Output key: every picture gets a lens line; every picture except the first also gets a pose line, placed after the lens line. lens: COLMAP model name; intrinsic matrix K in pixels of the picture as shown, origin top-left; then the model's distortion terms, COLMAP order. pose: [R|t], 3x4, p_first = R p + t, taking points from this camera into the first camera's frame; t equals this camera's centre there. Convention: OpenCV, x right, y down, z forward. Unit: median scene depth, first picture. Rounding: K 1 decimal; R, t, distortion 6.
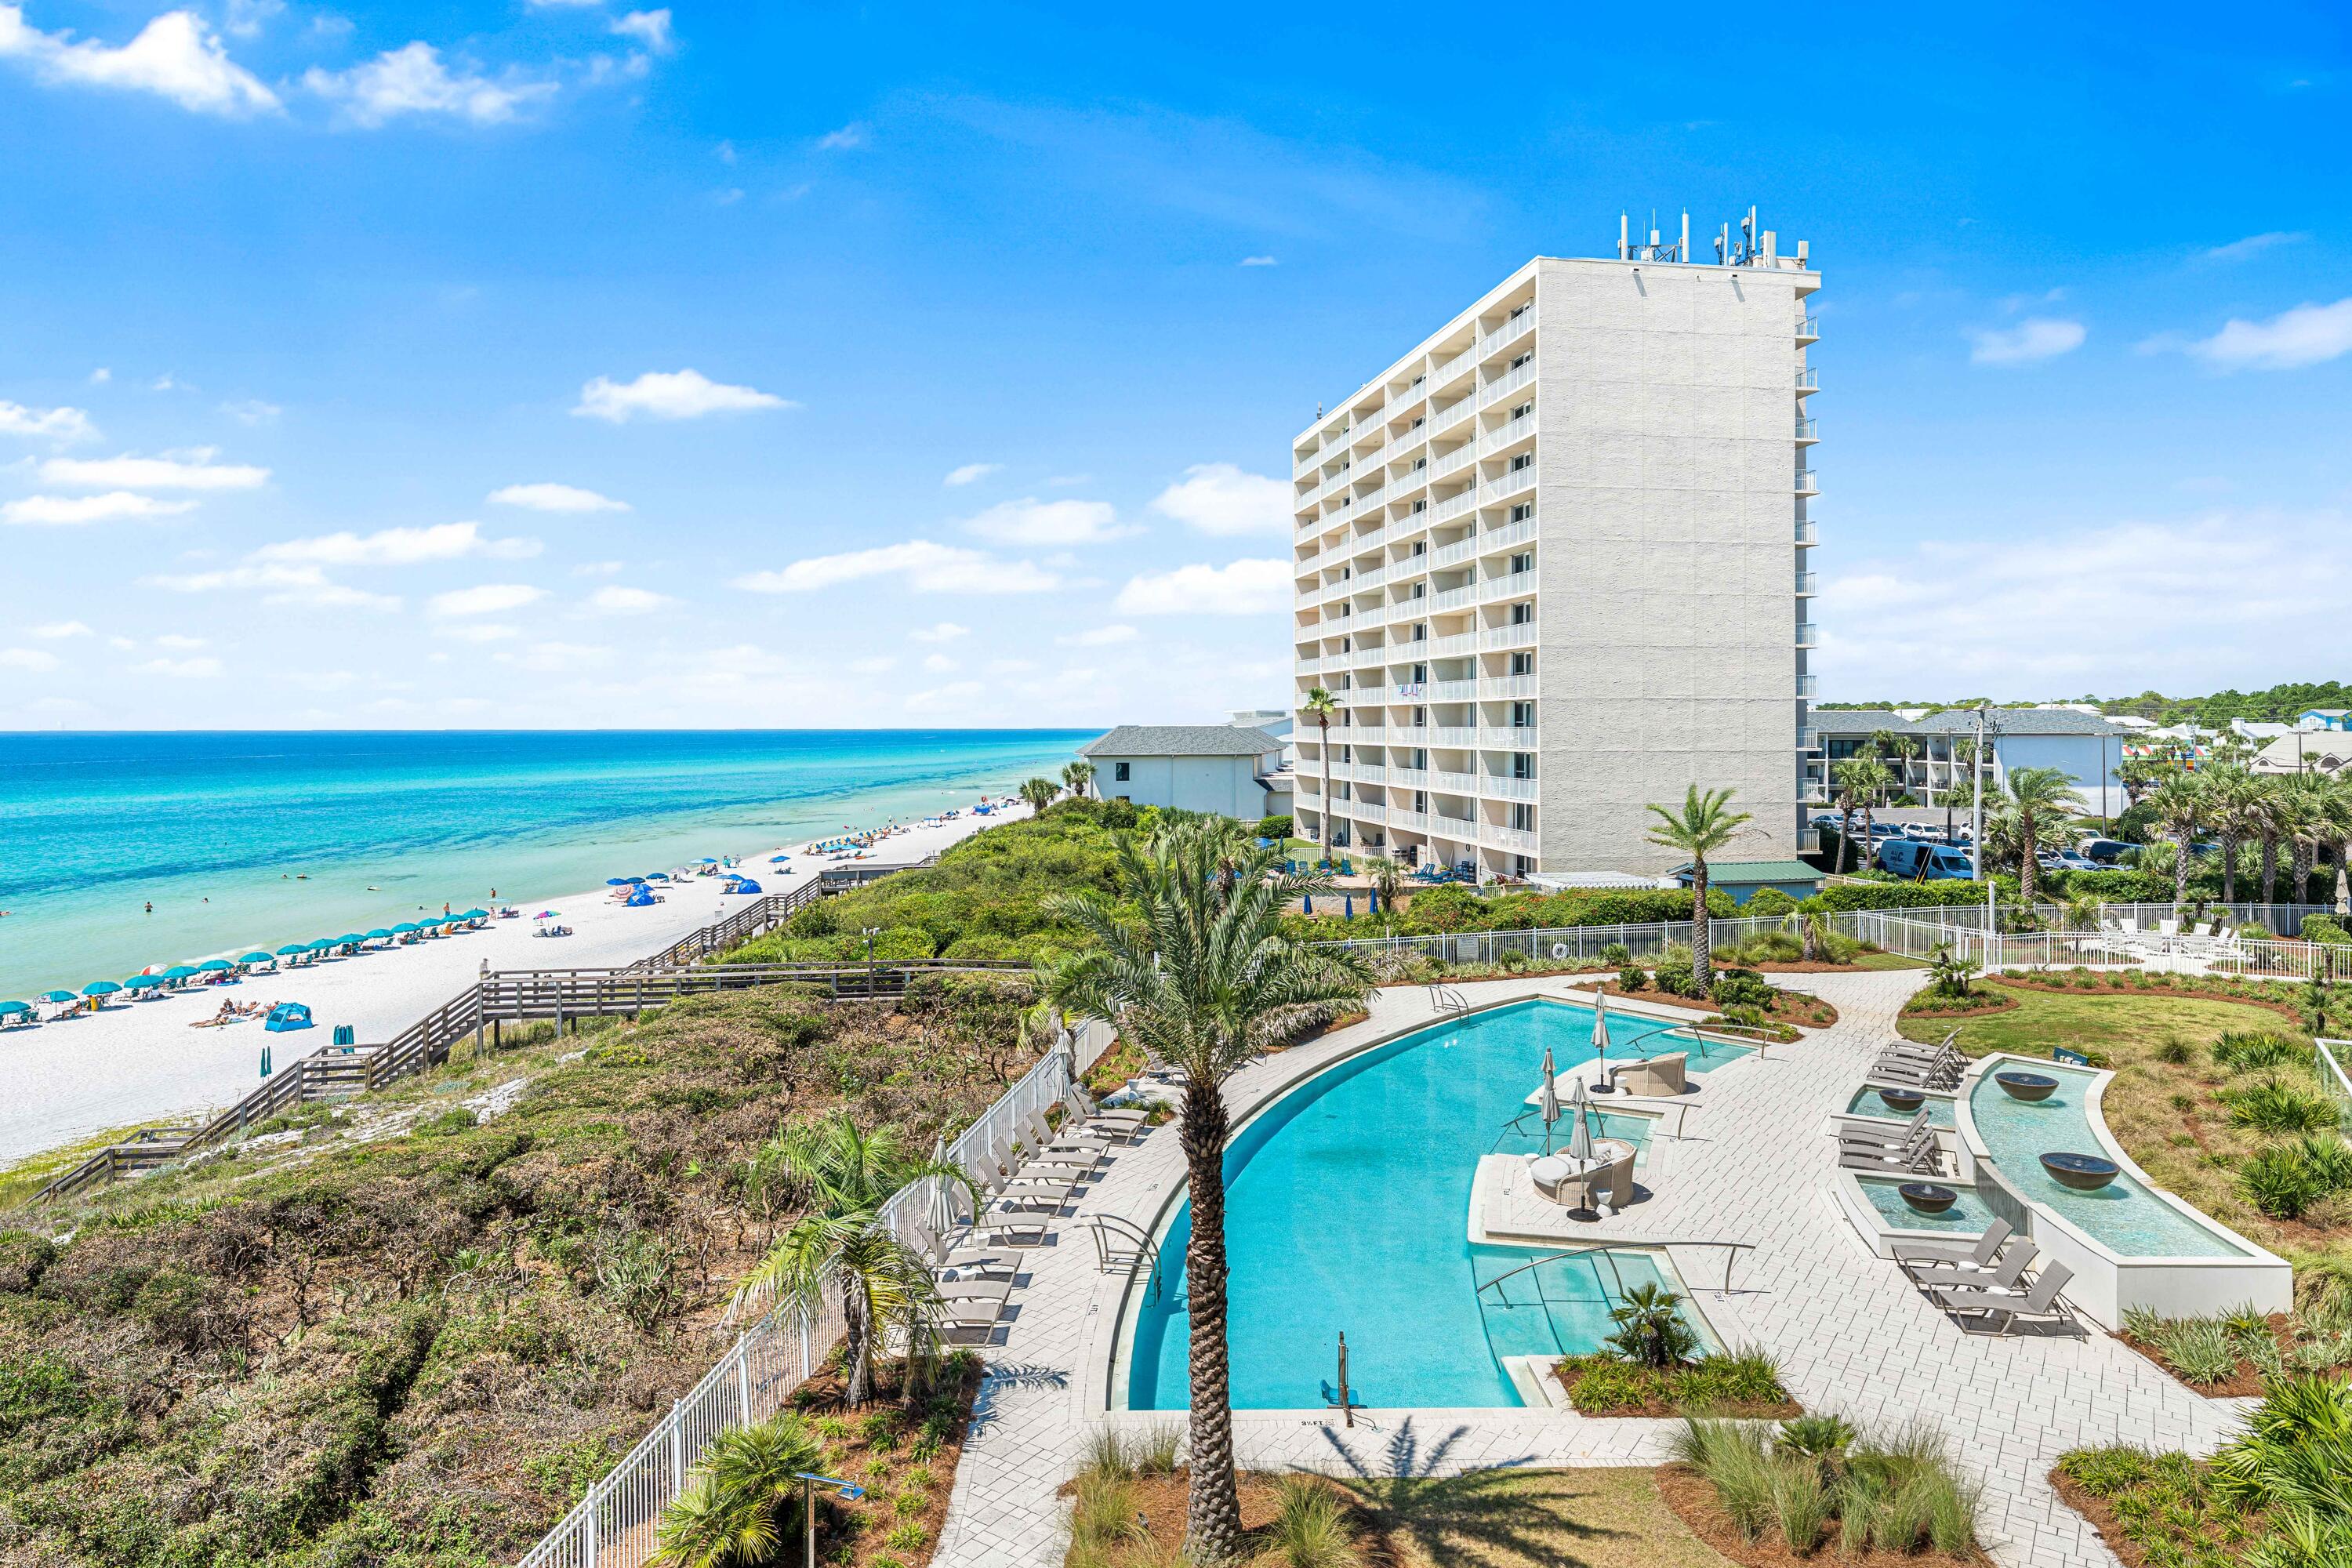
lens RADIAL K [[1433.0, 0, 1175.9], [0, 1433.0, 731.0], [0, 0, 1]] dist [0.001857, 0.000505]
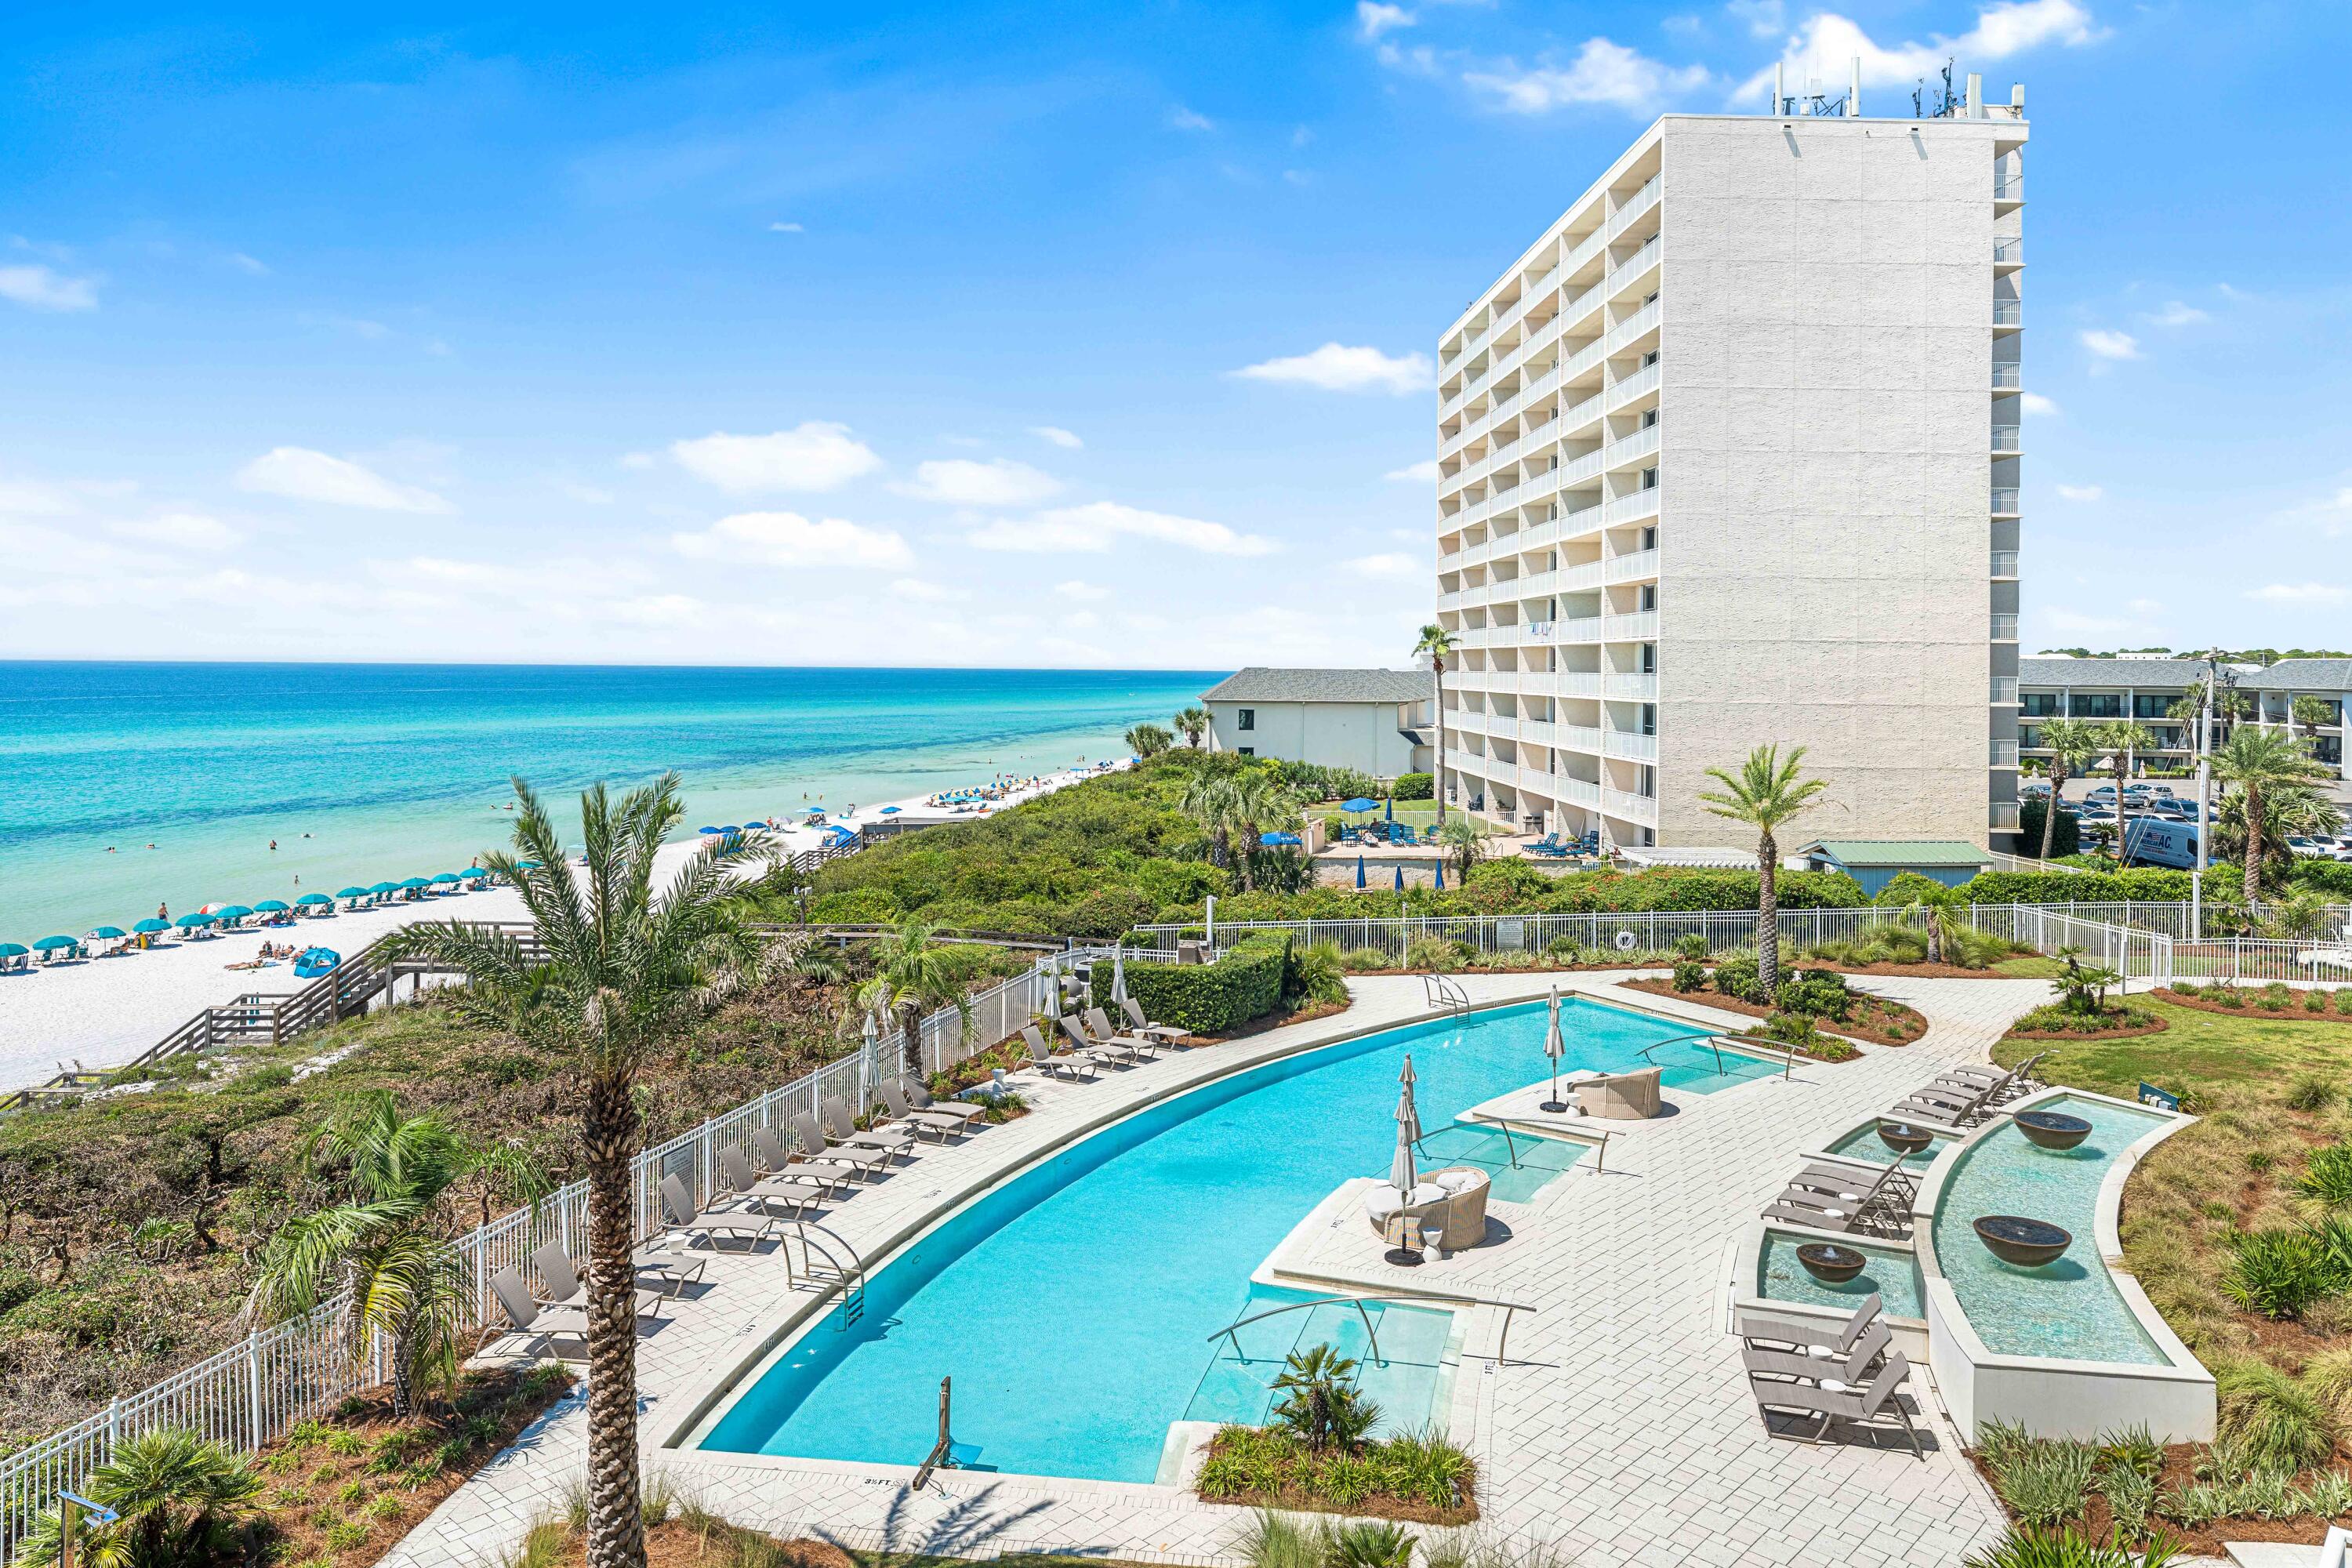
lens RADIAL K [[1617.3, 0, 1174.9], [0, 1617.3, 668.2], [0, 0, 1]] dist [-0.001108, 0.002587]
pose [[0.989482, 0.011170, -0.144221, 0.109033], [-0.011715, 0.999927, -0.002931, 0.000291], [0.144178, 0.004590, 0.989541, 0.020024]]
